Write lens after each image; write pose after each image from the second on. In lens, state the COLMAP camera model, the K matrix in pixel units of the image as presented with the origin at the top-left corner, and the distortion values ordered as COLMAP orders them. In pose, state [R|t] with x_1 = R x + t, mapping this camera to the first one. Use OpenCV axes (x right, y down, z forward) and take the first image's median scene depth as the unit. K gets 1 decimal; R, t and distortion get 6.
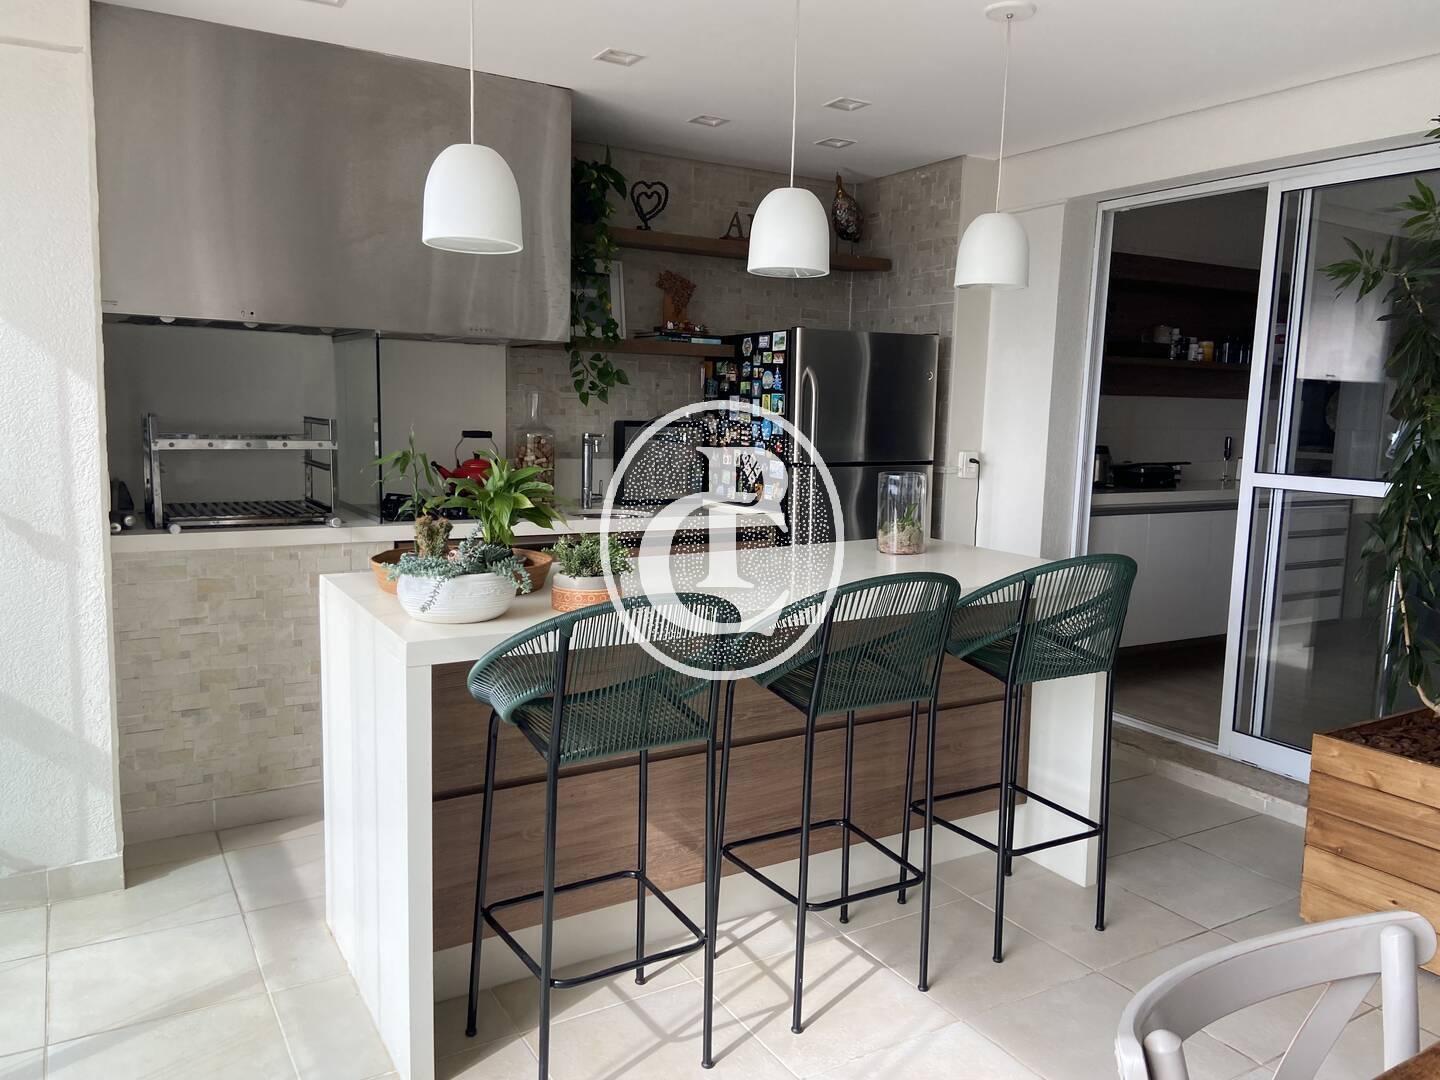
lens RADIAL K [[1082.4, 0, 722.7], [0, 1082.4, 537.9], [0, 0, 1]] dist [0.116226, -0.142849]
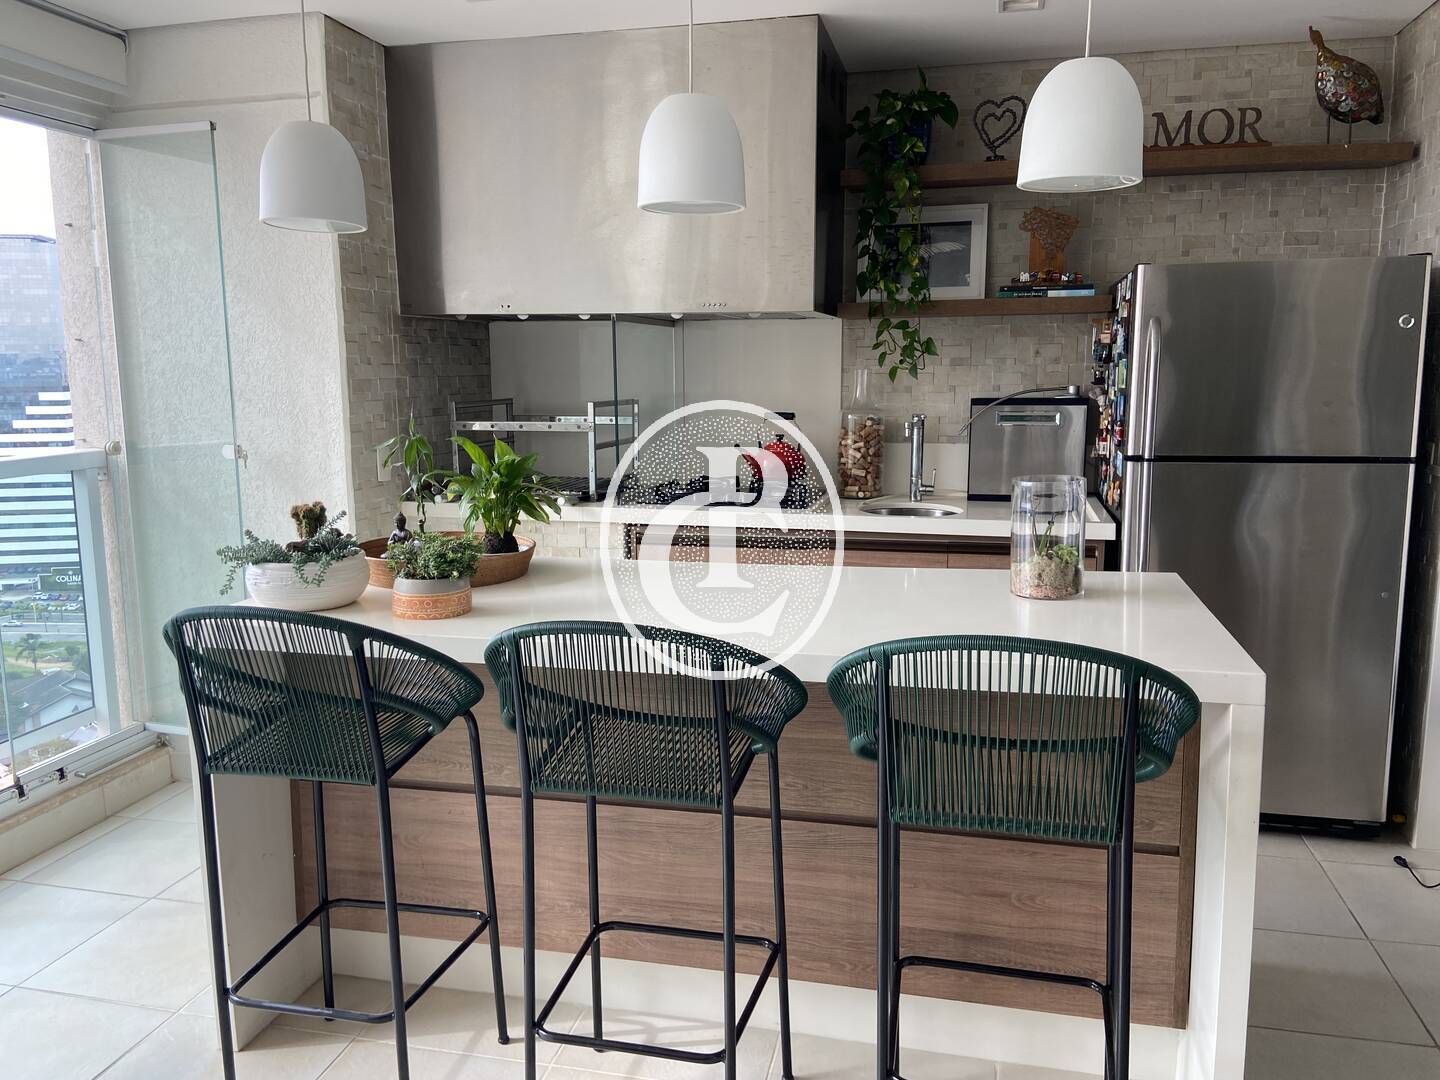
lens RADIAL K [[1082.4, 0, 716.1], [0, 1082.4, 531.0], [0, 0, 1]] dist [0.116226, -0.142849]
pose [[0.706444, 0.079265, -0.703316, 0.381122], [-0.066905, 0.996738, 0.045132, -0.033360], [0.704599, 0.015172, 0.709443, 0.288739]]
